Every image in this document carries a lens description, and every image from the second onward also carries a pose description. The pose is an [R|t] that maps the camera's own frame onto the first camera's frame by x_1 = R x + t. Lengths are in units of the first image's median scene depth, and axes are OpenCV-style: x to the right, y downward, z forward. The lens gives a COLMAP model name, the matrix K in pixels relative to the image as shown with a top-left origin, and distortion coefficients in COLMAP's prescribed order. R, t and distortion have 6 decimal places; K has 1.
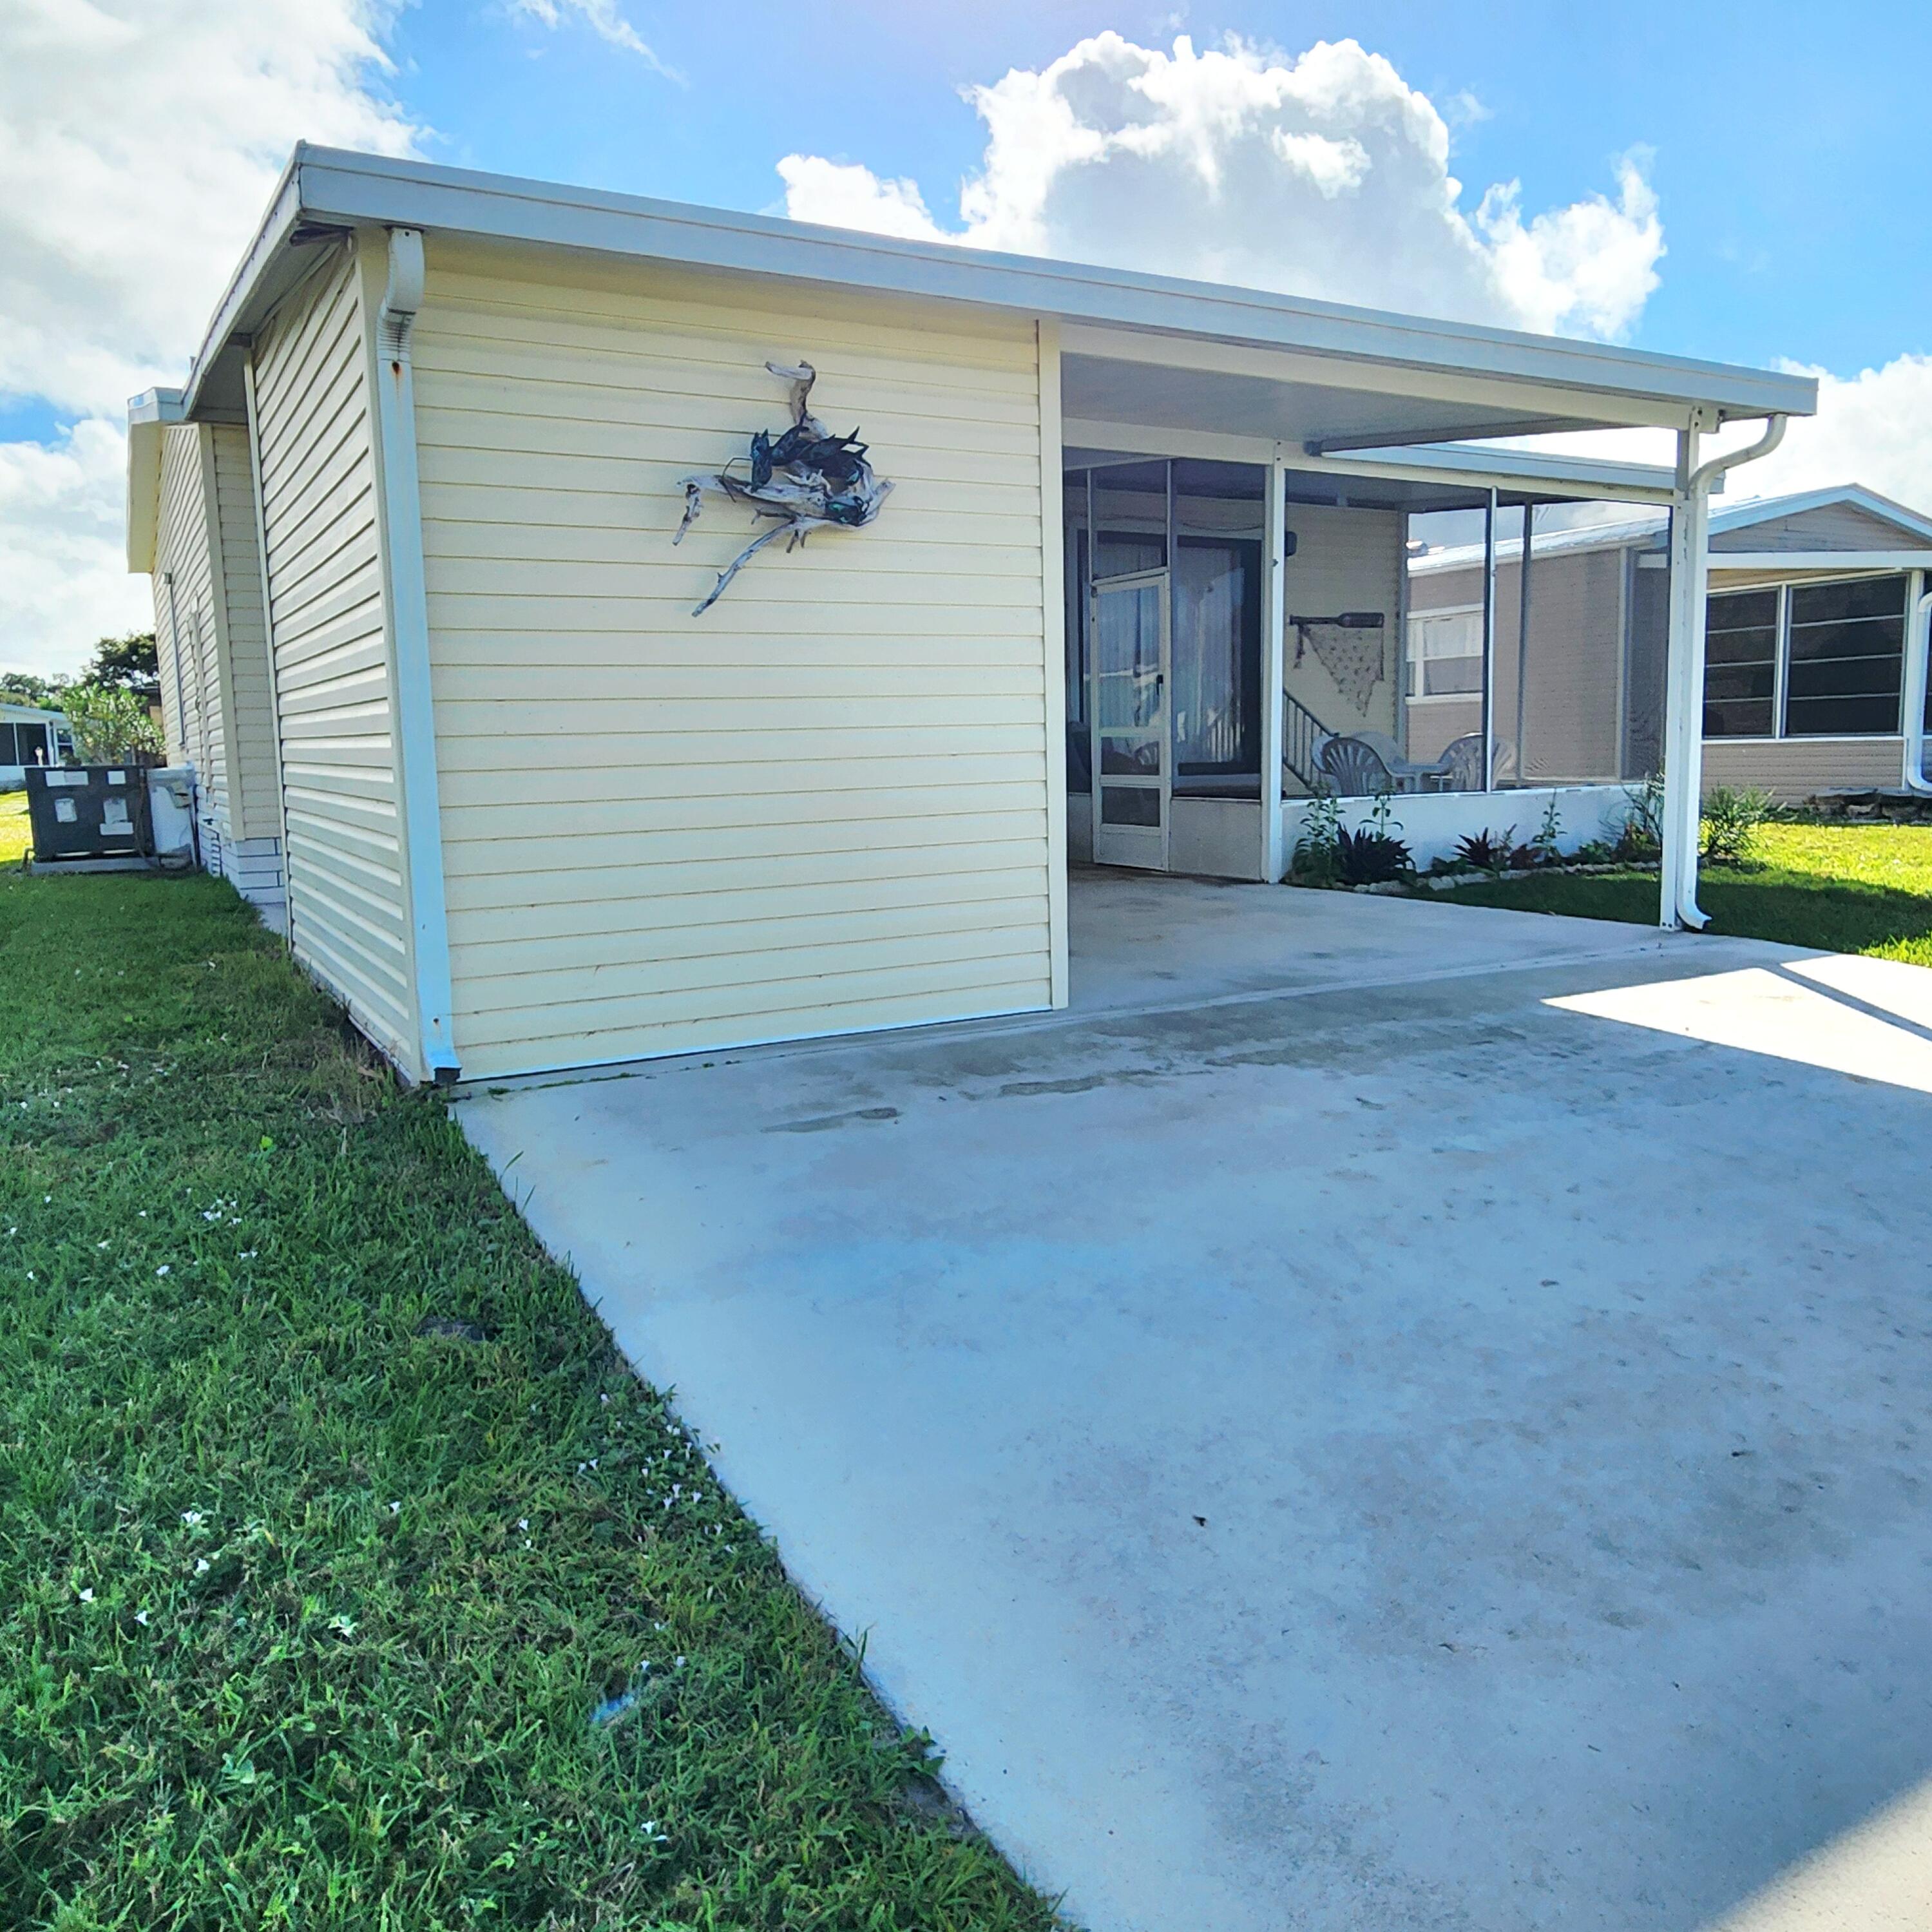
lens RADIAL K [[1566.0, 0, 977.6], [0, 1566.0, 964.7], [0, 0, 1]] dist [0.010453, -0.003068]
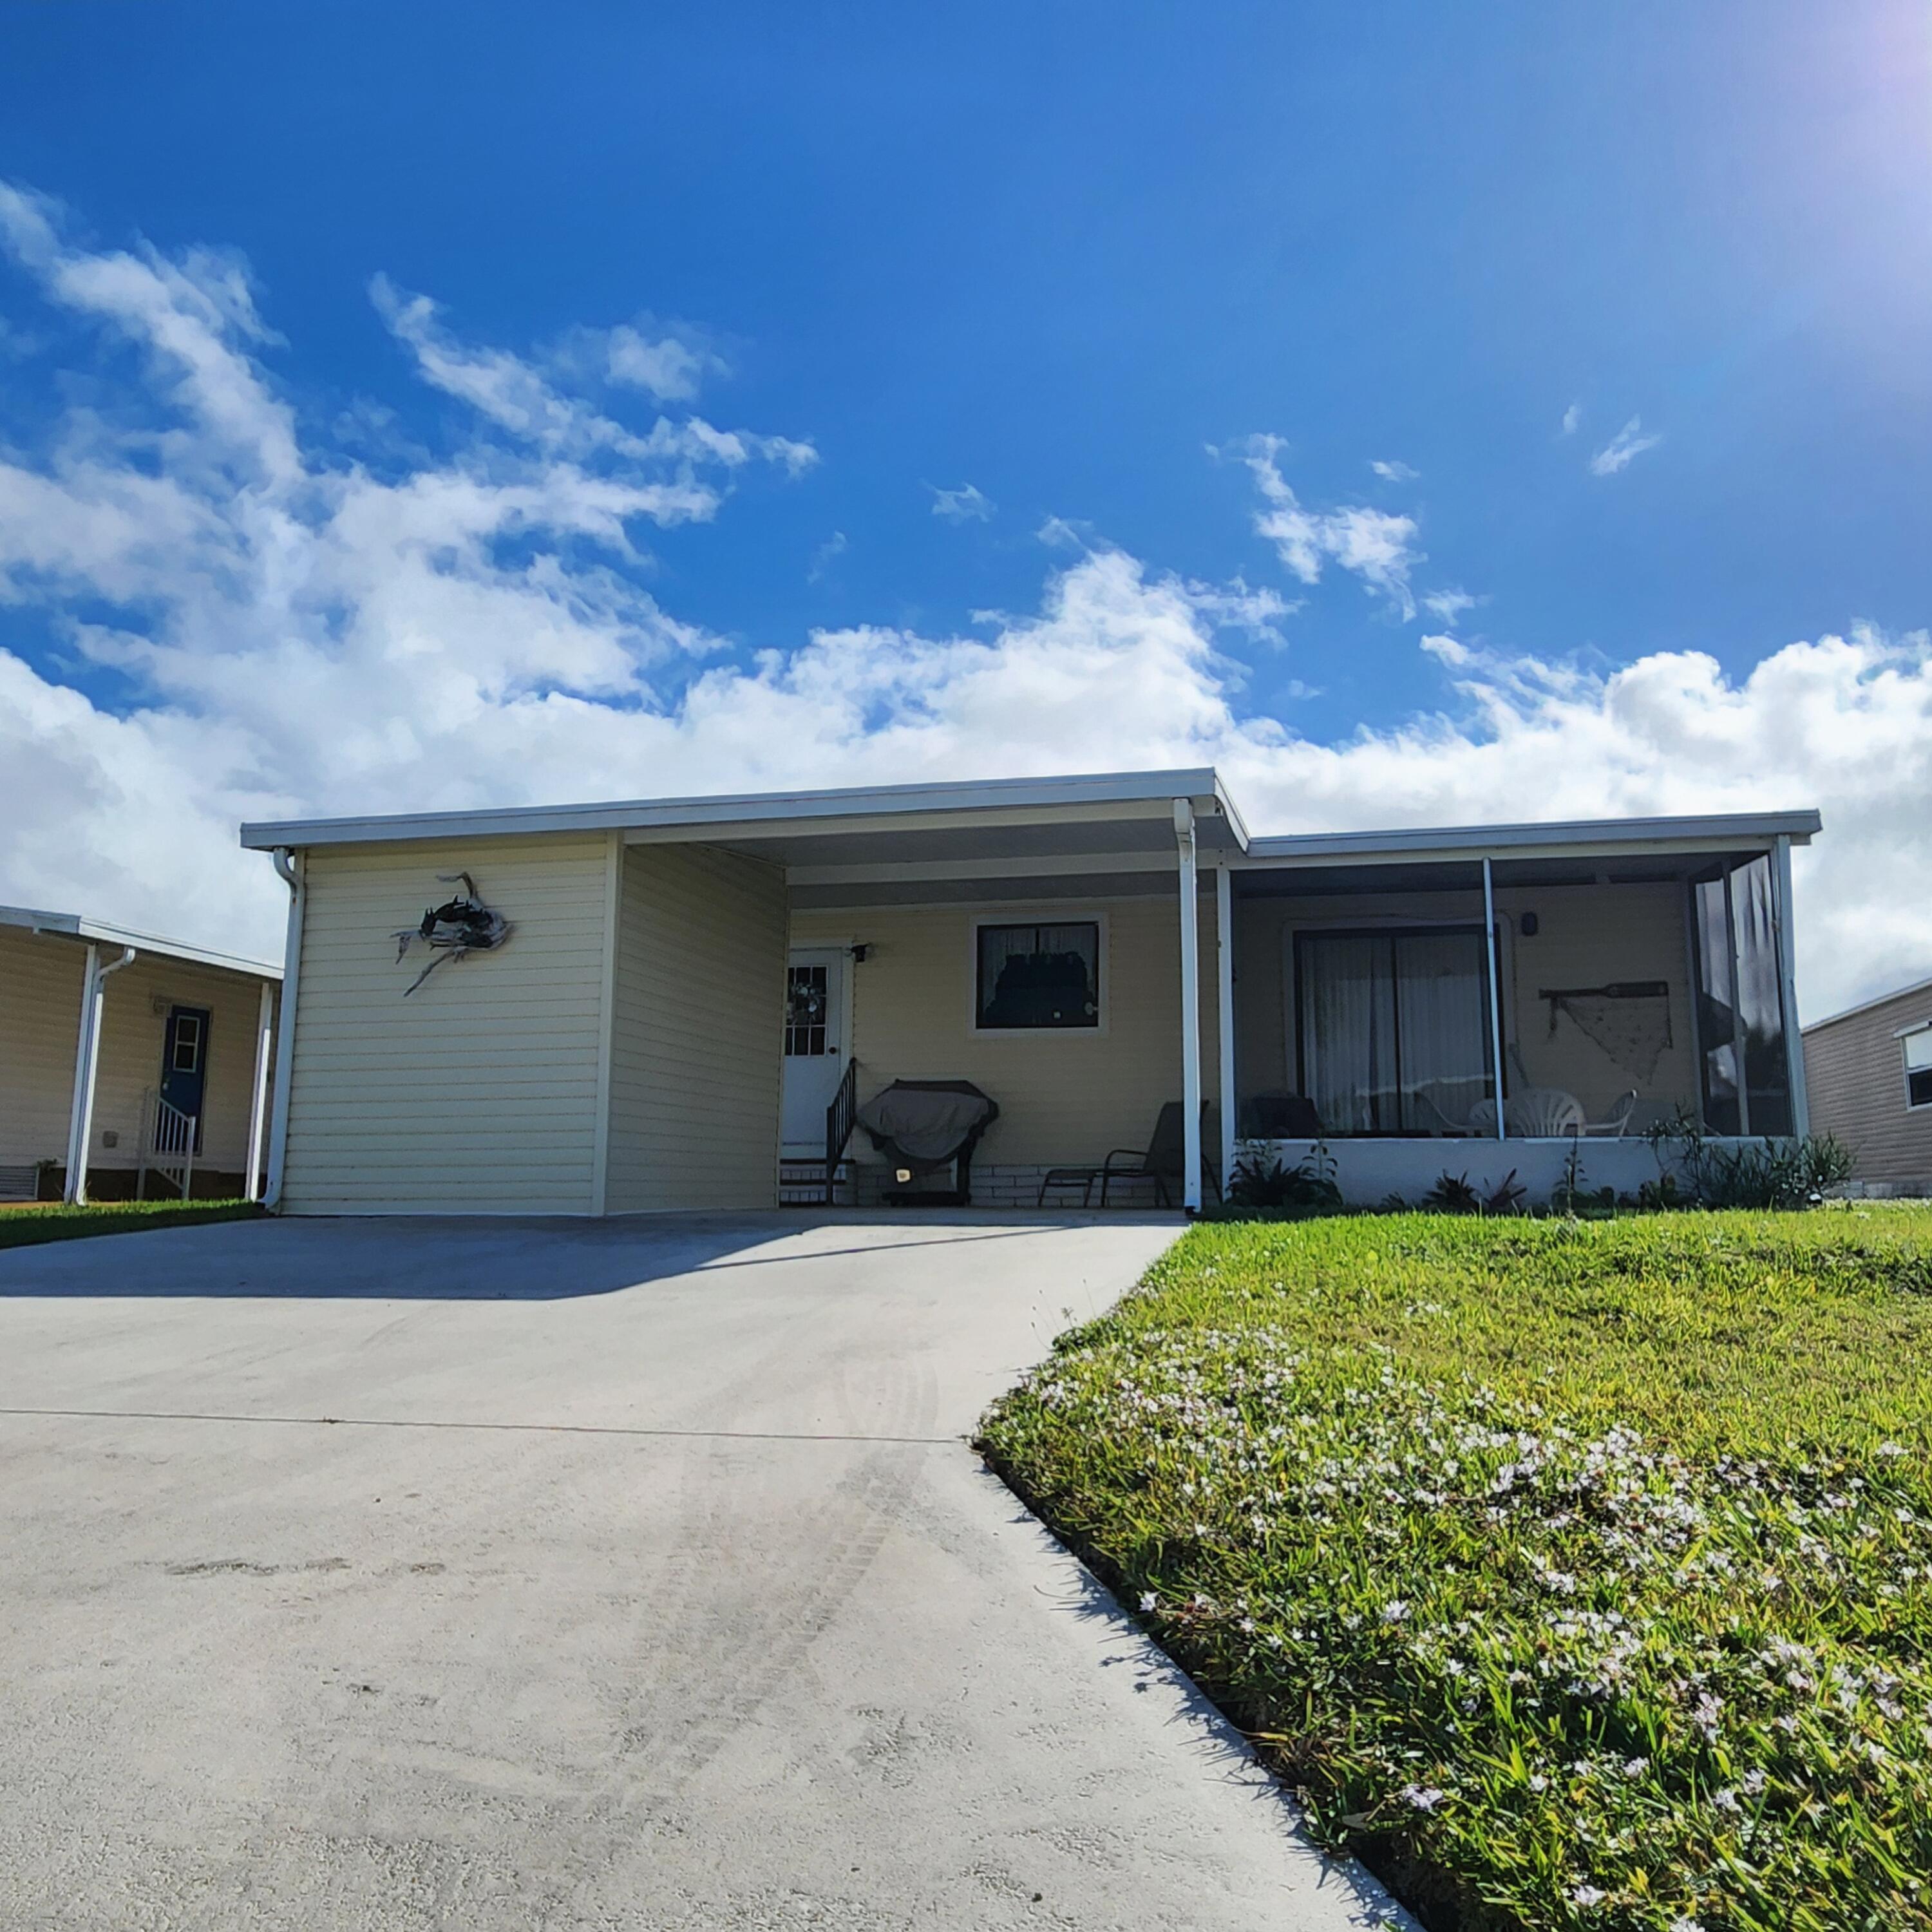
lens RADIAL K [[1500.7, 0, 964.9], [0, 1500.7, 937.4], [0, 0, 1]] dist [-0.003853, 0.000925]
pose [[0.735948, -0.091313, -0.670852, 1.148651], [-0.112932, 0.960425, -0.254618, 0.081842], [0.667552, 0.263147, 0.696511, 0.071558]]
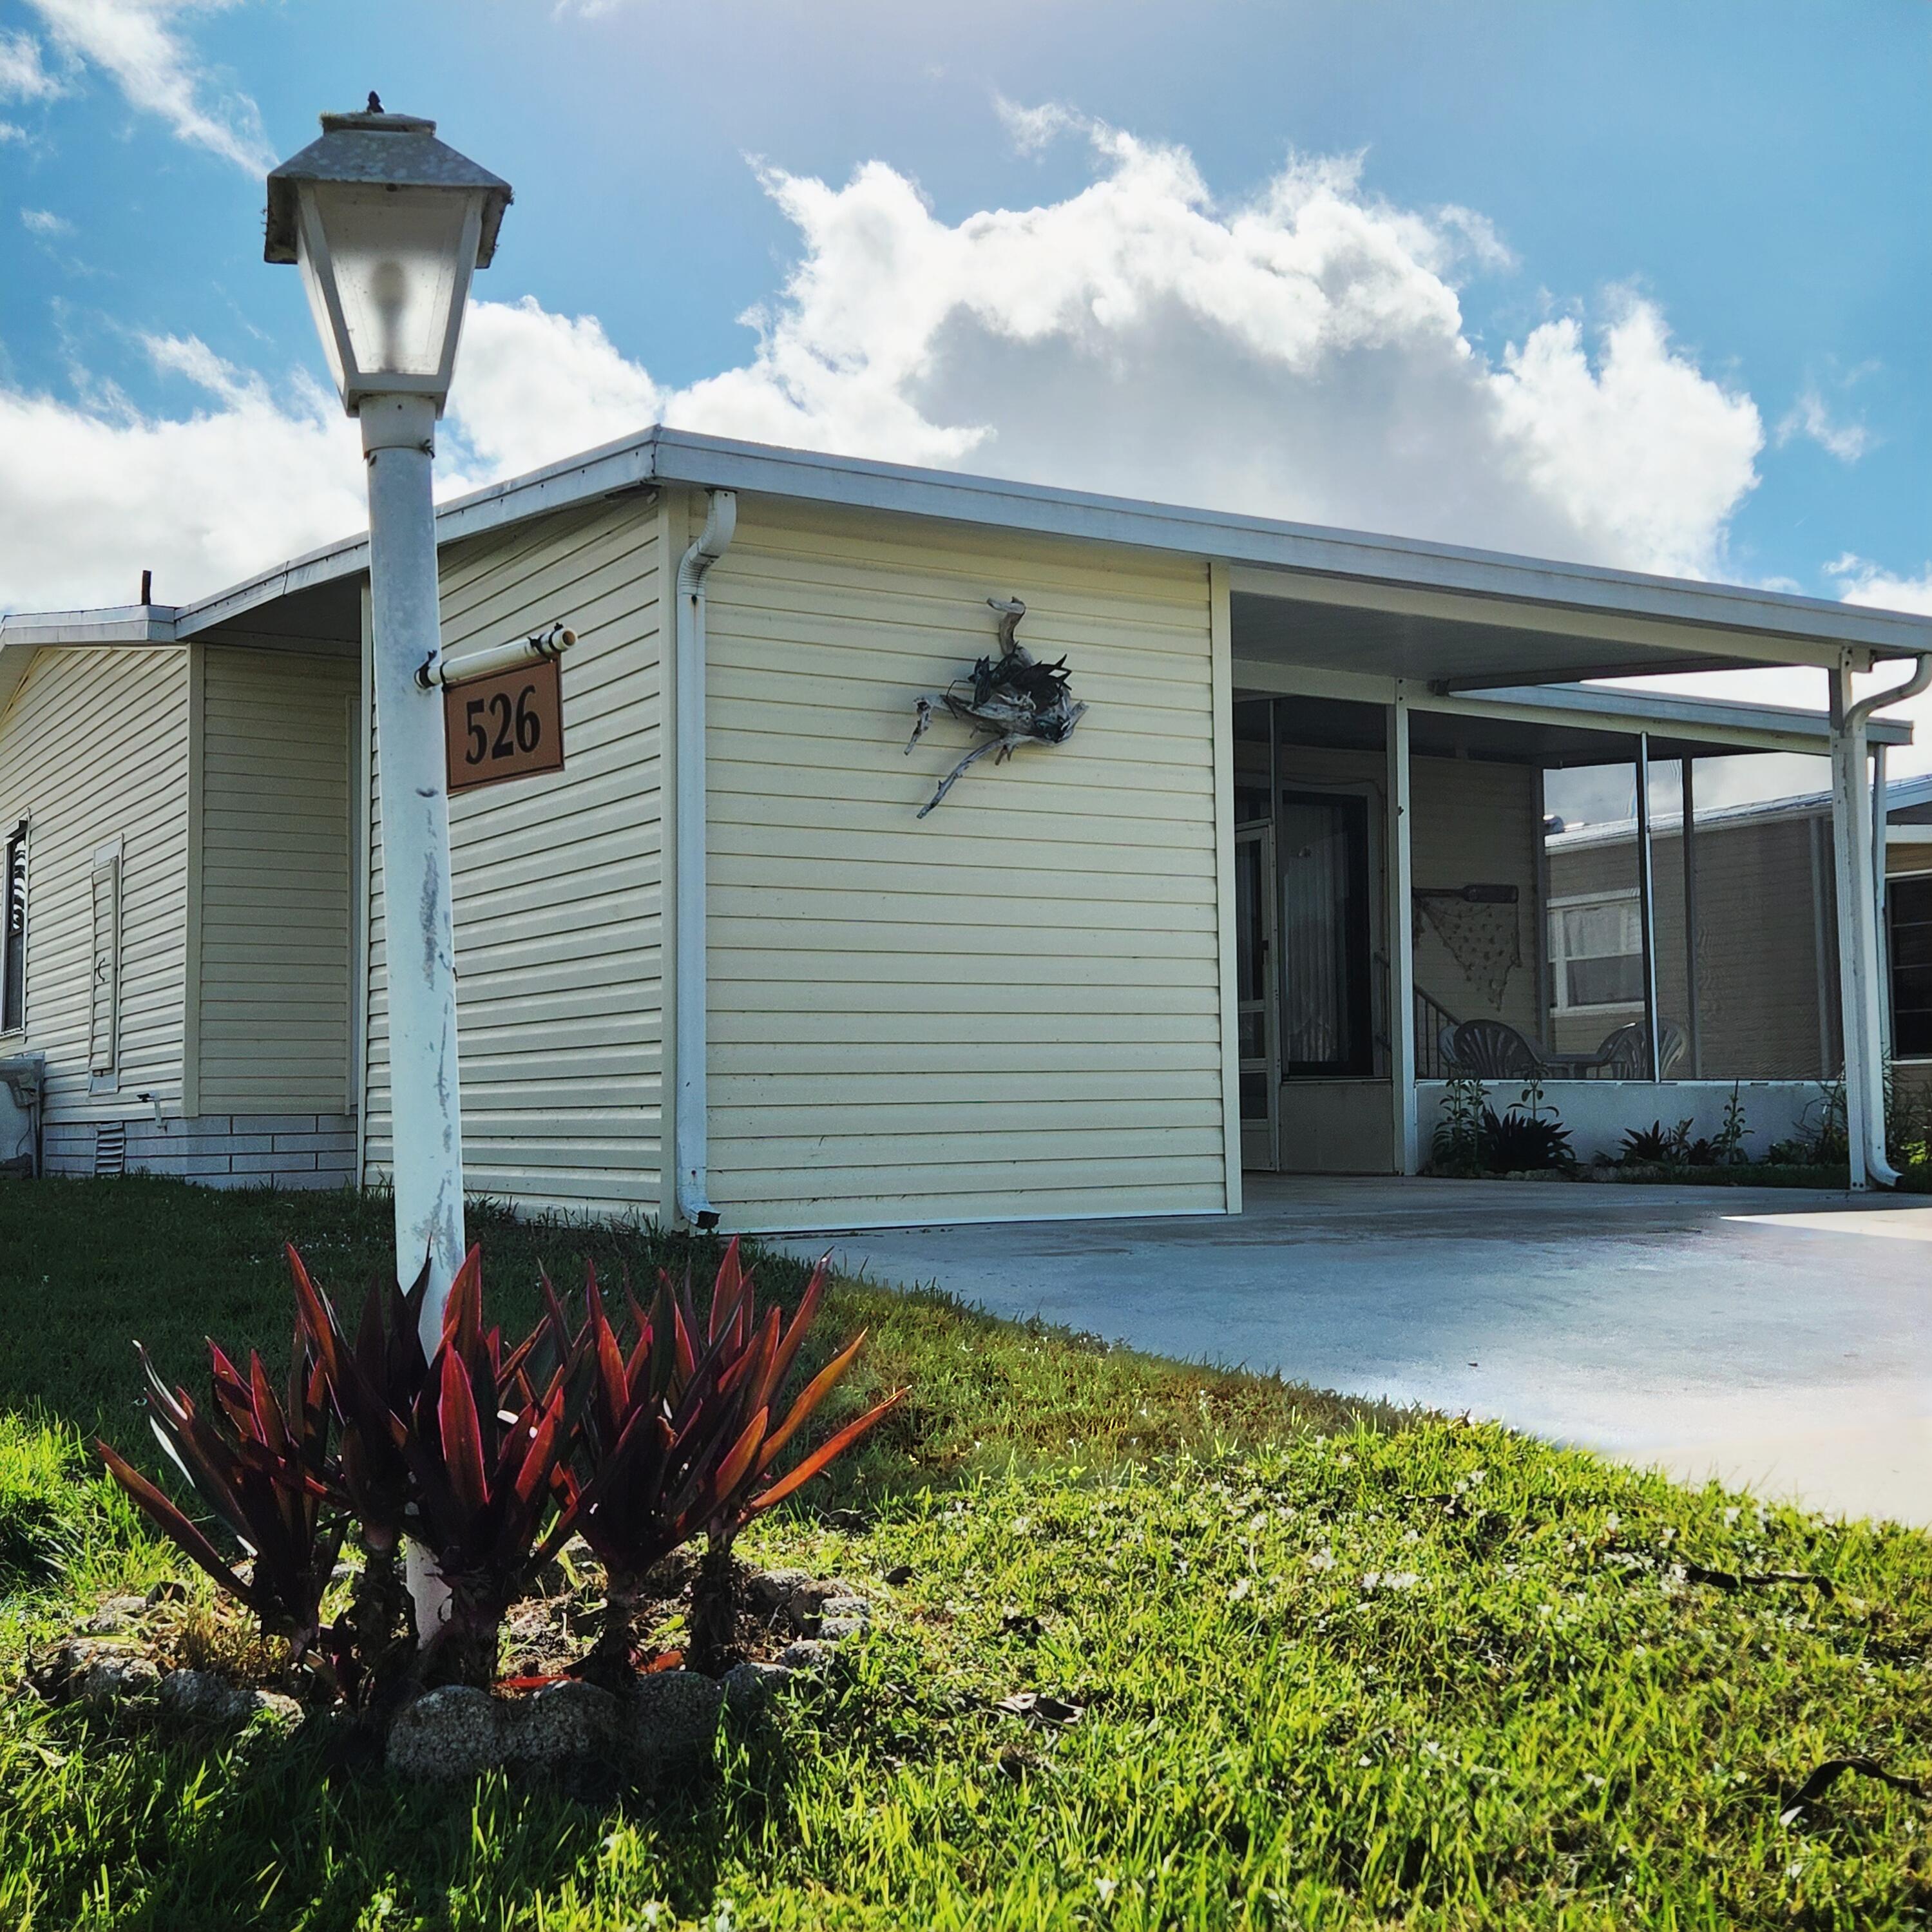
lens RADIAL K [[2411.8, 0, 967.5], [0, 2411.8, 975.6], [0, 0, 1]] dist [0.112815, -0.131867]
pose [[0.999373, 0.009528, 0.034108, -0.139689], [-0.002438, 0.979352, -0.202148, 0.155777], [-0.035330, 0.201938, 0.978761, -0.432899]]
